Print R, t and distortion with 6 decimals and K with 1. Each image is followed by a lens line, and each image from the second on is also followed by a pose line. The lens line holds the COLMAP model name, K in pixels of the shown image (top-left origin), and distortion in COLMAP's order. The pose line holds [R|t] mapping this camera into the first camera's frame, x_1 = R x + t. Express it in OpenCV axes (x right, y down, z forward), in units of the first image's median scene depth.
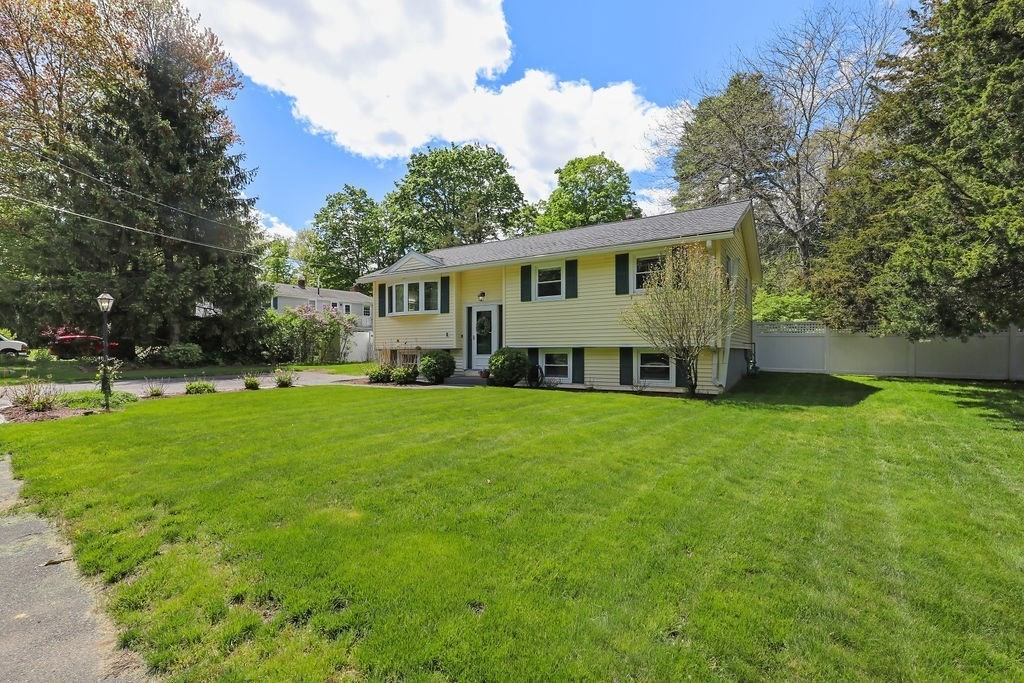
lens RADIAL K [[467.1, 0, 509.9], [0, 467.1, 344.1], [0, 0, 1]] dist [0.028584, 0.000088]
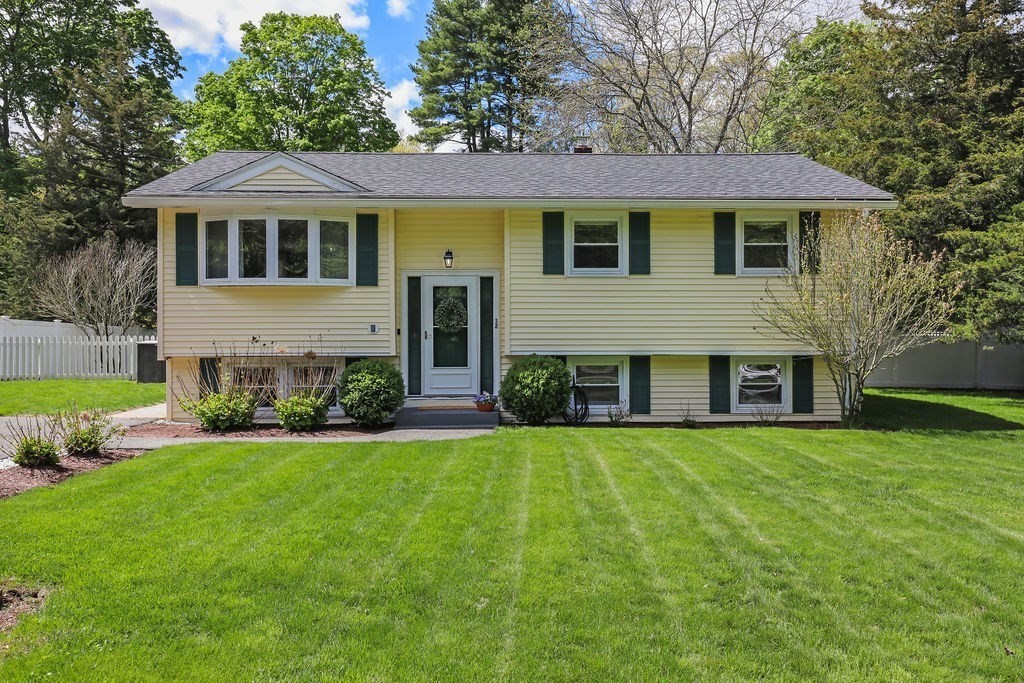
lens RADIAL K [[773.4, 0, 513.1], [0, 773.4, 338.8], [0, 0, 1]] dist [-0.002024, -0.001516]
pose [[0.826166, 0.009374, 0.563349, -0.544408], [-0.010357, 0.999945, -0.001449, -0.010908], [-0.563331, -0.004637, 0.826218, 0.248061]]
